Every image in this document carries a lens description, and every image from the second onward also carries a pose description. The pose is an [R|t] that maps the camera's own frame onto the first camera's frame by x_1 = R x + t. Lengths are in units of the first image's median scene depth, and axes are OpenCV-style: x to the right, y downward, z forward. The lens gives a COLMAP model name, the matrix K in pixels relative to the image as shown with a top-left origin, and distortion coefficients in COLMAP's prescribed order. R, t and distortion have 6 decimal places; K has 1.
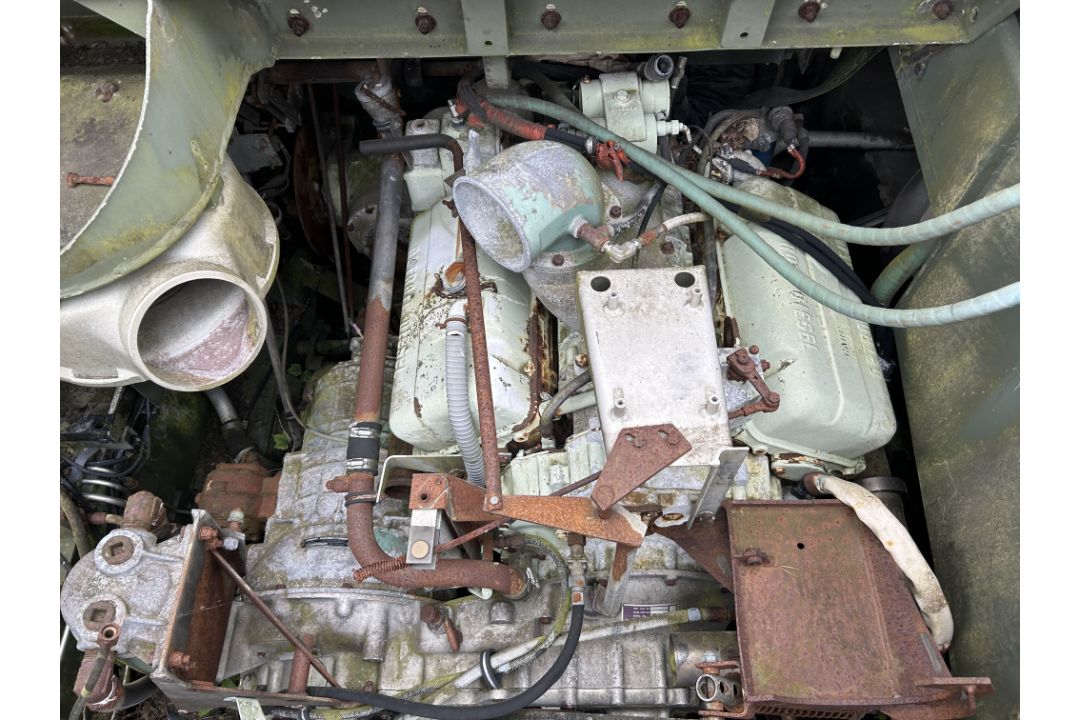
lens RADIAL K [[724.4, 0, 540.5], [0, 724.4, 358.5], [0, 0, 1]] dist [0.055045, -0.062965]
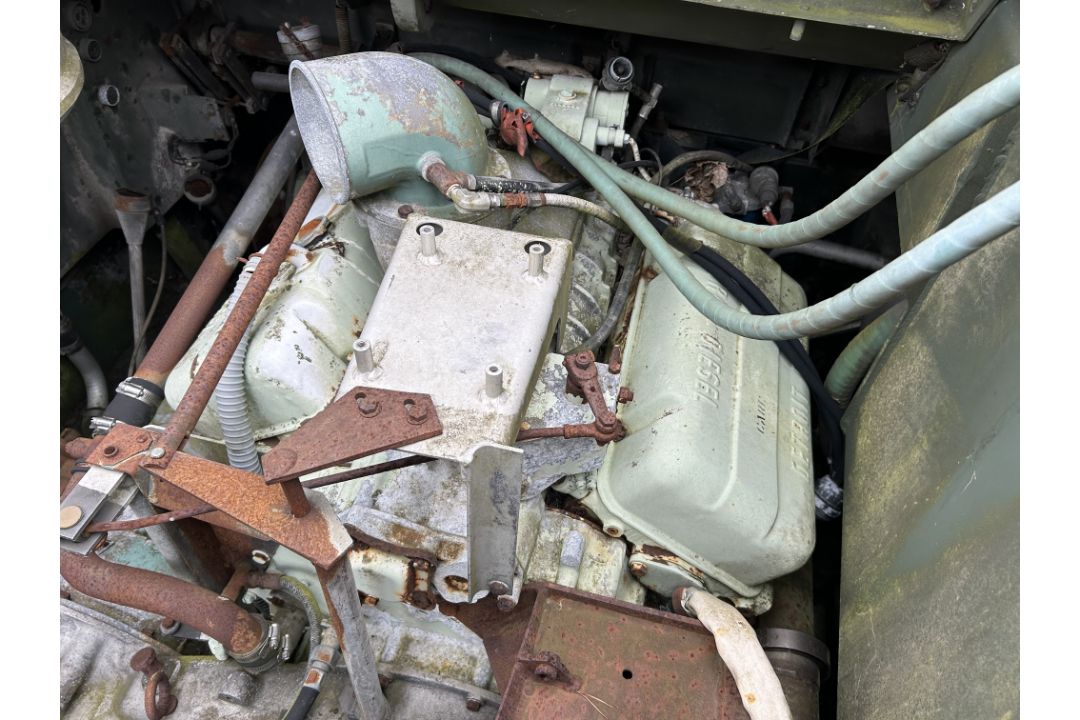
lens RADIAL K [[724.4, 0, 536.3], [0, 724.4, 358.7], [0, 0, 1]] dist [0.055045, -0.062965]
pose [[0.968295, 0.229033, -0.099743, 0.260889], [-0.245269, 0.947406, -0.205585, 0.133020], [0.047411, 0.223531, 0.973543, 0.264856]]
